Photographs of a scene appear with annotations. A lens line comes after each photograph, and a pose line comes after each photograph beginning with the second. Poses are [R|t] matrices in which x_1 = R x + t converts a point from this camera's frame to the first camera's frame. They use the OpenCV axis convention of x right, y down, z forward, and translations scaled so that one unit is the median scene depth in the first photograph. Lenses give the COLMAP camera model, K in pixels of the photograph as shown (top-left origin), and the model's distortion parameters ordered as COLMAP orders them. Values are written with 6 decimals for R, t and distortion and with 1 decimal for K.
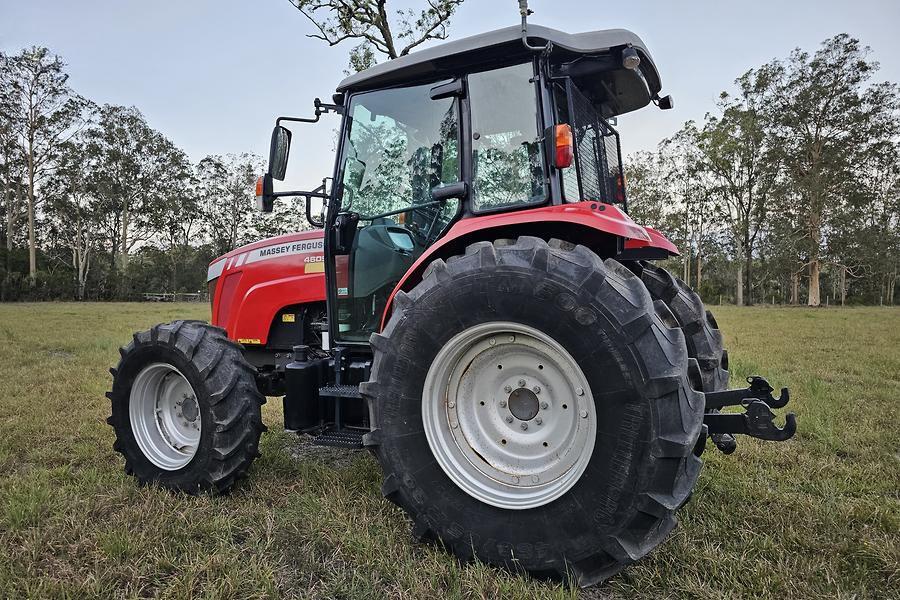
lens RADIAL K [[600.3, 0, 453.3], [0, 600.3, 294.6], [0, 0, 1]] dist [0.046644, -0.027276]
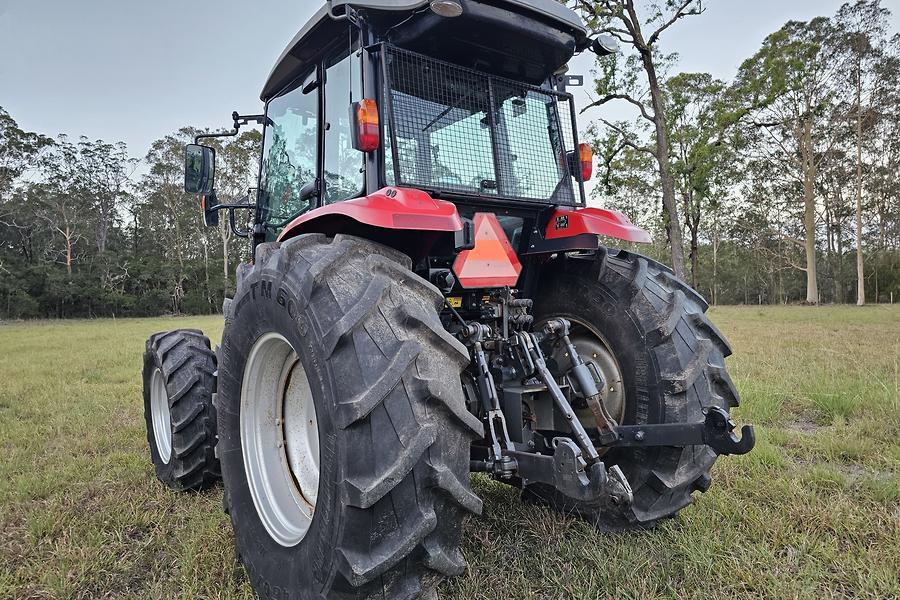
lens RADIAL K [[603.4, 0, 450.0], [0, 603.4, 300.0], [0, 0, 1]] dist [0.037530, -0.002164]
pose [[0.902516, -0.023709, -0.430004, 0.471119], [0.023974, 0.999701, -0.004802, 0.005461], [0.429989, -0.005975, 0.902814, 0.201525]]
